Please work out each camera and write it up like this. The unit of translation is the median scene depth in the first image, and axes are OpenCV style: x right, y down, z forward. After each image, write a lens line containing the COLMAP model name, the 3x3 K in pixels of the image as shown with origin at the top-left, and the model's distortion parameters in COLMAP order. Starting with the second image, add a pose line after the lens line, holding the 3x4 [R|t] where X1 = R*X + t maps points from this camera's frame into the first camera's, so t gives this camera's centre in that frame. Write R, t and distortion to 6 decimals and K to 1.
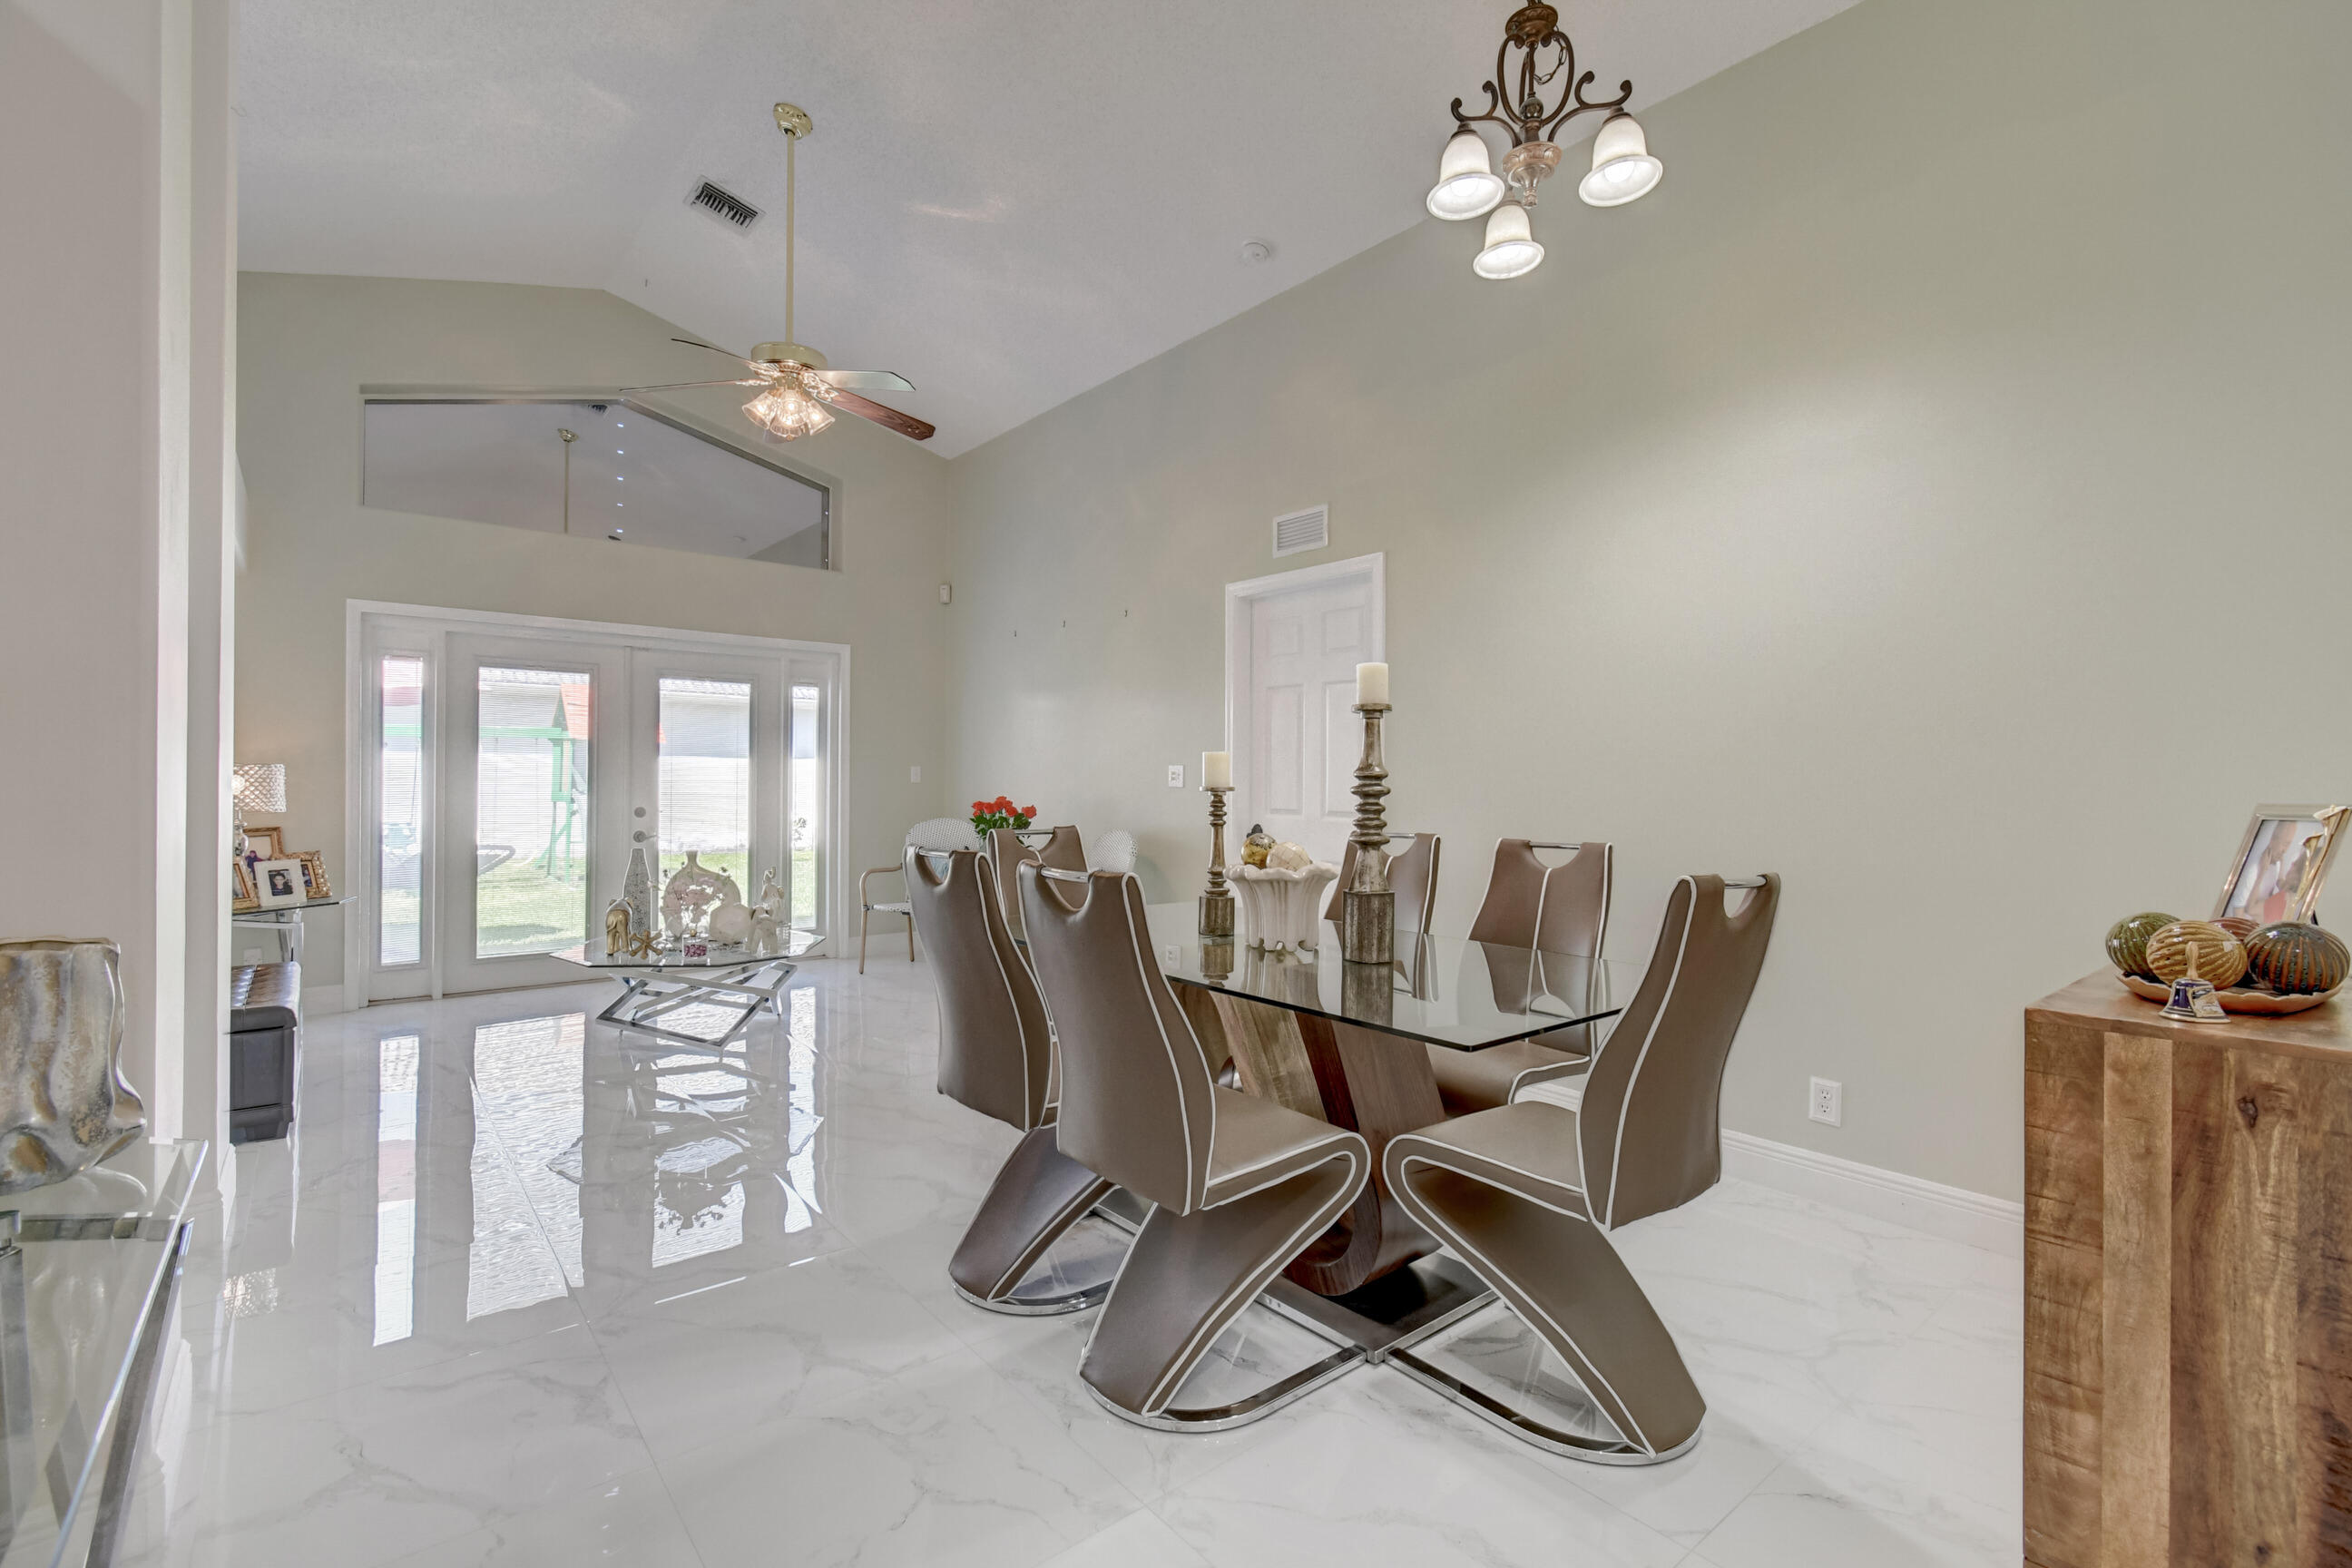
lens RADIAL K [[1041.0, 0, 1169.4], [0, 1041.0, 780.6], [0, 0, 1]] dist [0.011855, -0.004700]
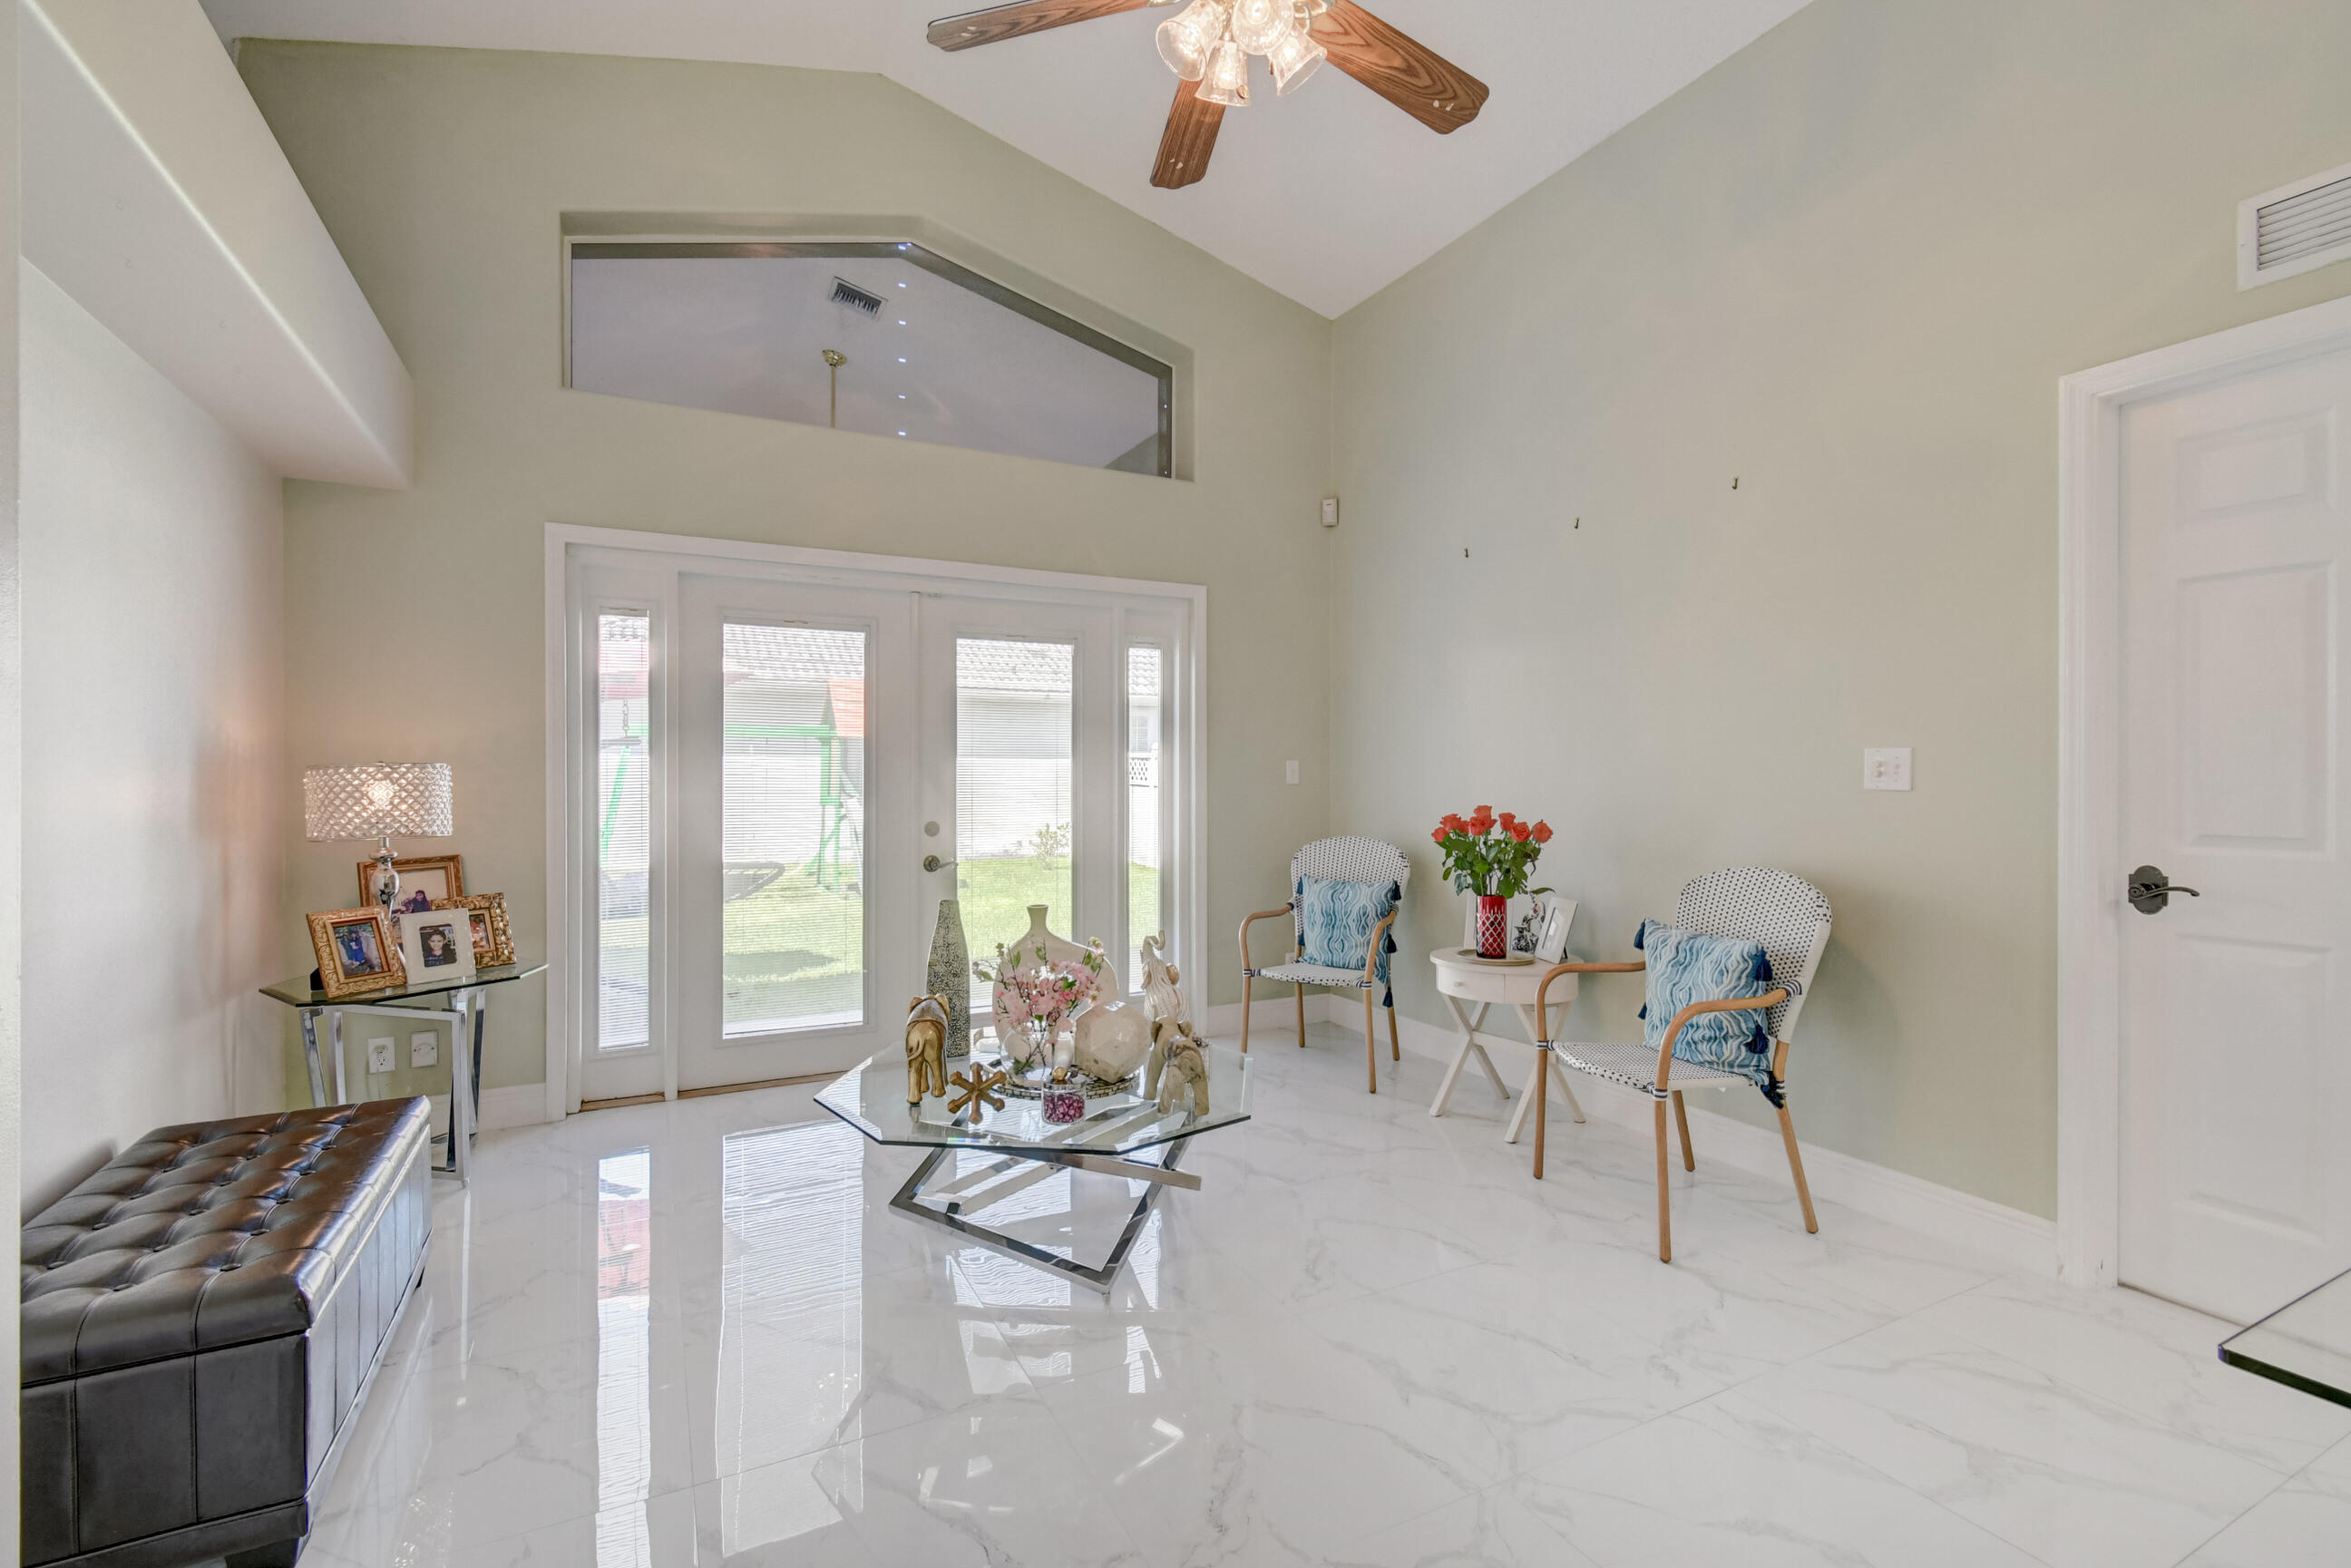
lens RADIAL K [[1040.5, 0, 1174.7], [0, 1040.5, 779.2], [0, 0, 1]] dist [0.011855, -0.004700]
pose [[0.978484, -0.007681, -0.206182, -0.220003], [0.007484, 0.999970, -0.001735, -0.000800], [0.206189, 0.000155, 0.978512, 0.377770]]
